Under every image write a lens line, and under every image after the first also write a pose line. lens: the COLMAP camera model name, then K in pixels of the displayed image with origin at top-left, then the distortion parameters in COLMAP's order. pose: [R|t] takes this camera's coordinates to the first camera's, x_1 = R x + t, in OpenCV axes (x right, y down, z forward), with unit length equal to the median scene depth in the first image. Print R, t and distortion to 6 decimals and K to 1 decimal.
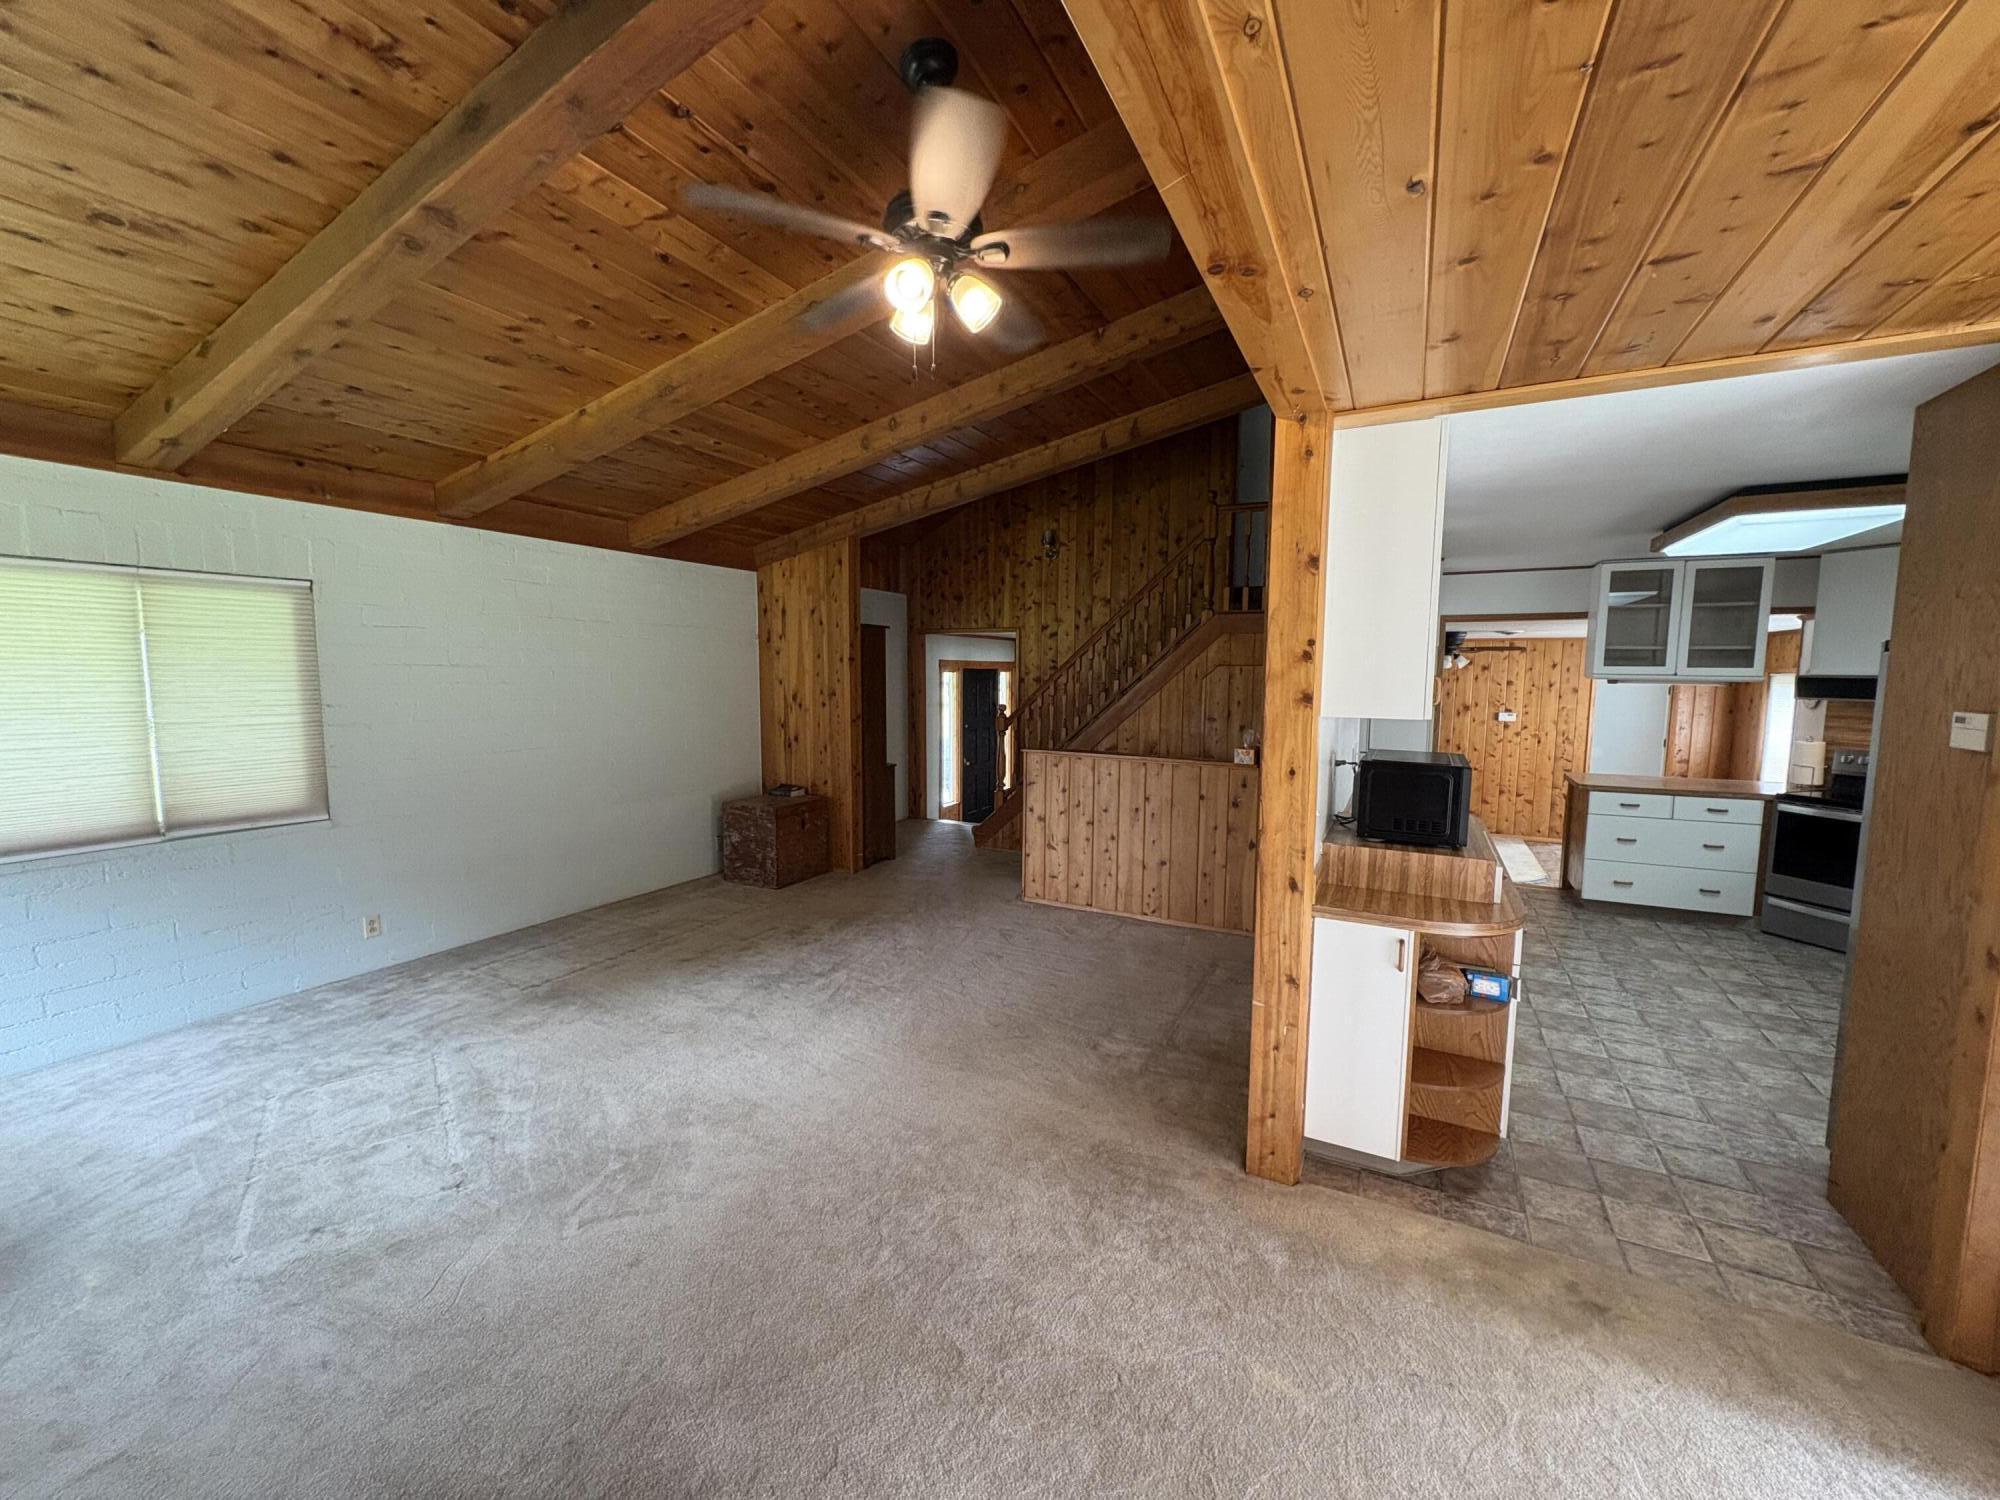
lens RADIAL K [[793.3, 0, 998.7], [0, 793.3, 748.4], [0, 0, 1]] dist [0.000640, 0.000947]
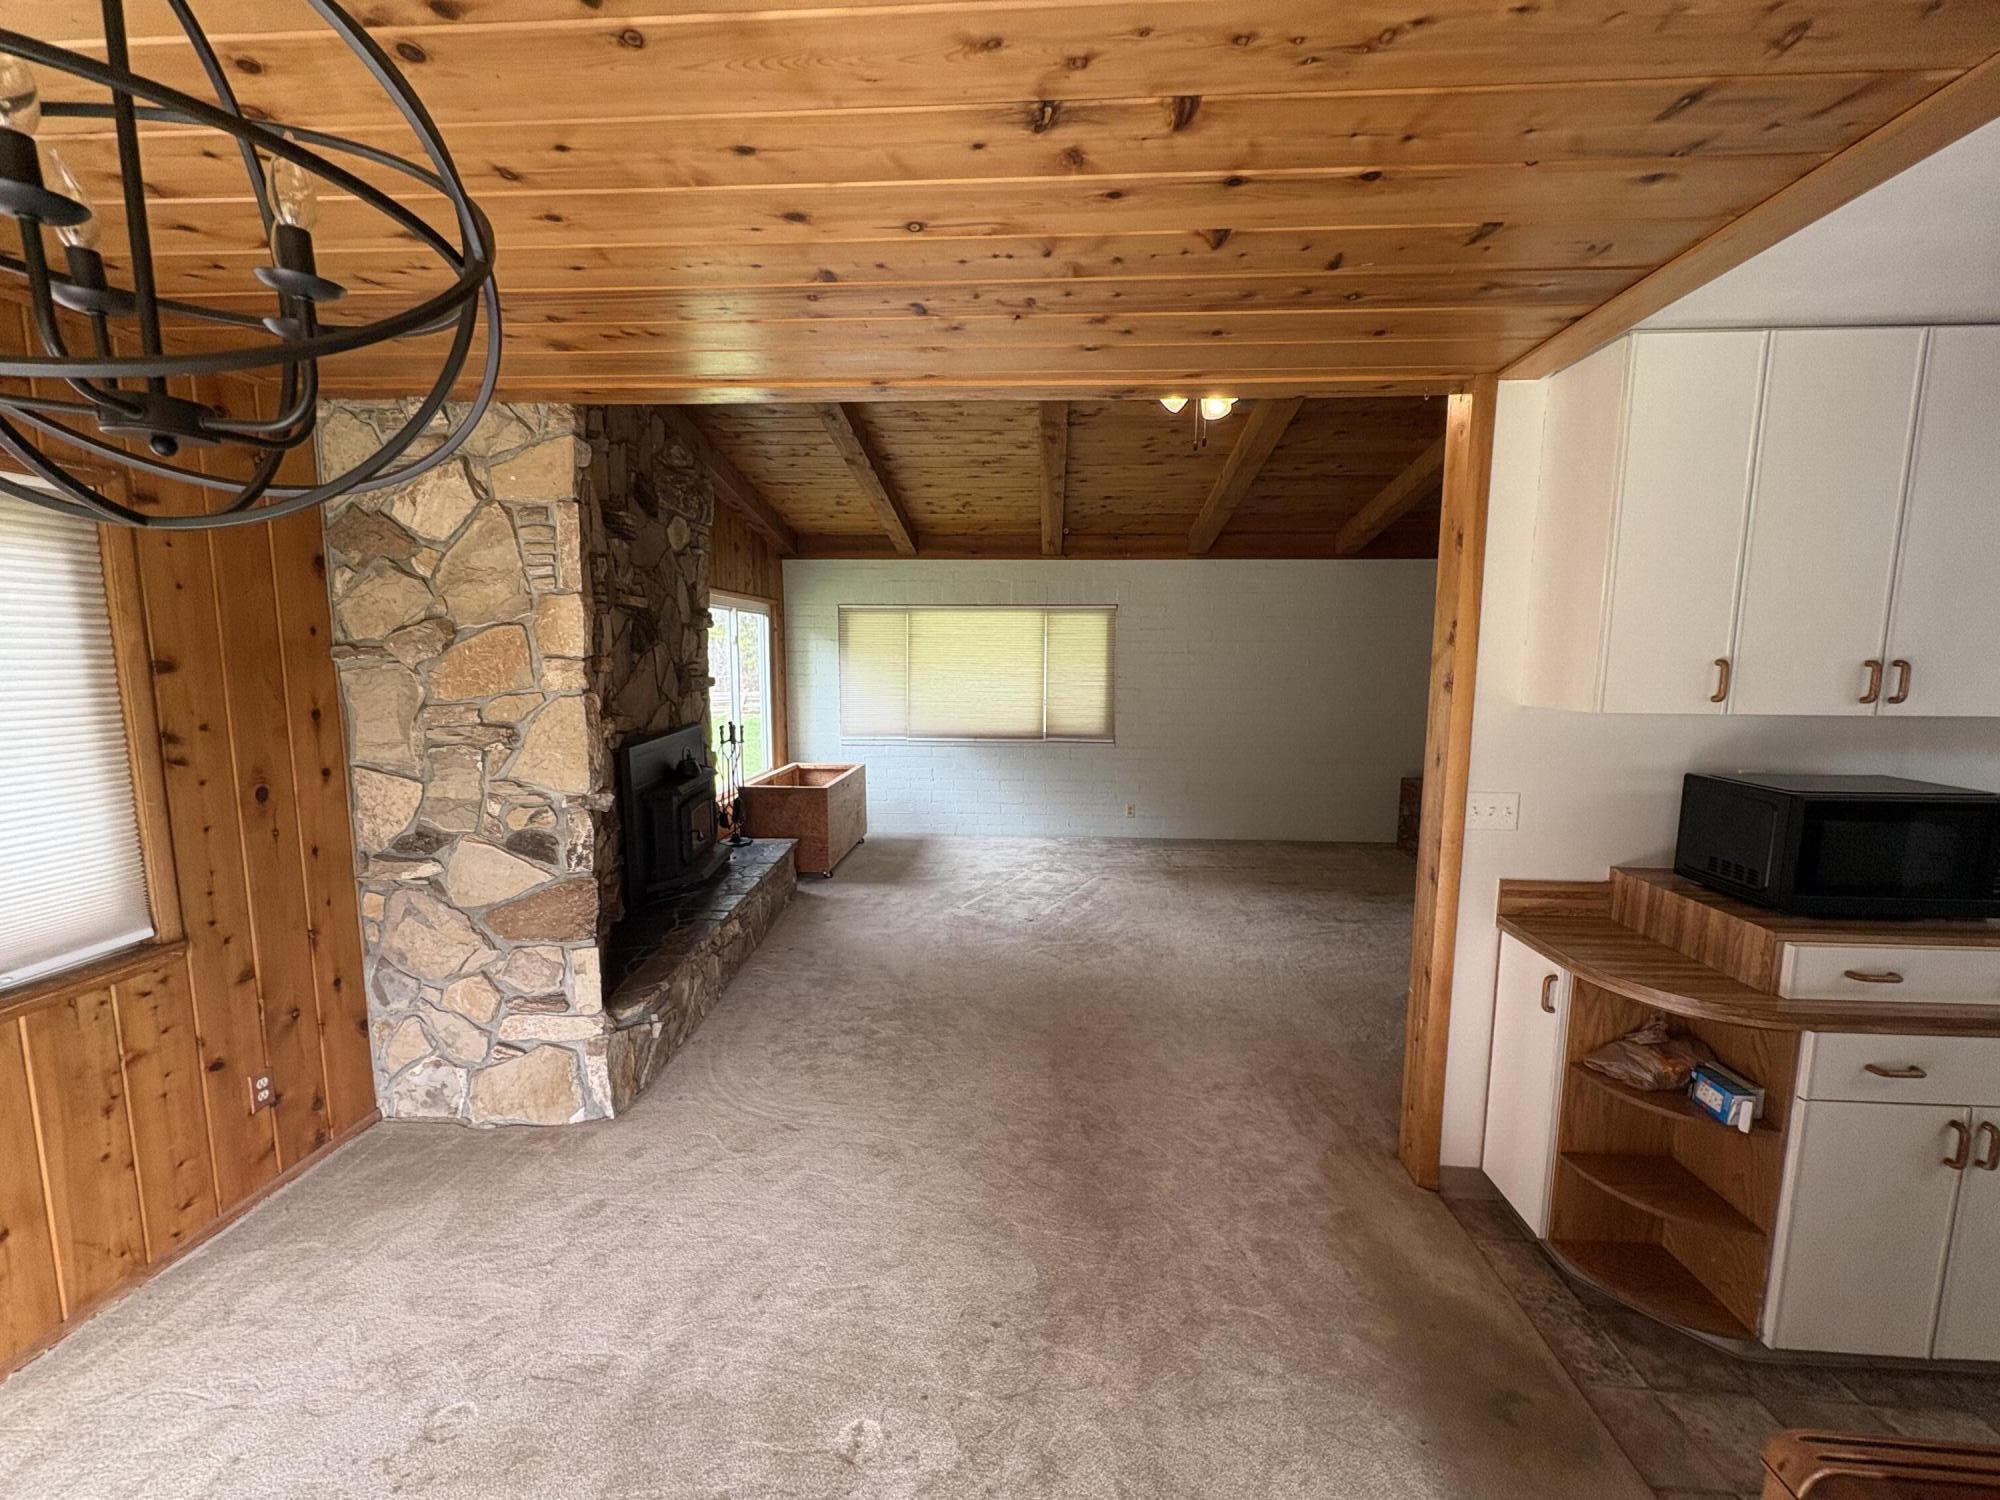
lens RADIAL K [[793.3, 0, 1003.9], [0, 793.3, 748.9], [0, 0, 1]] dist [0.000640, 0.000947]
pose [[0.408178, 0.104478, -0.906904, 0.829634], [-0.090478, 0.993168, 0.073694, -0.004106], [0.908408, 0.051974, 0.414842, 0.092427]]
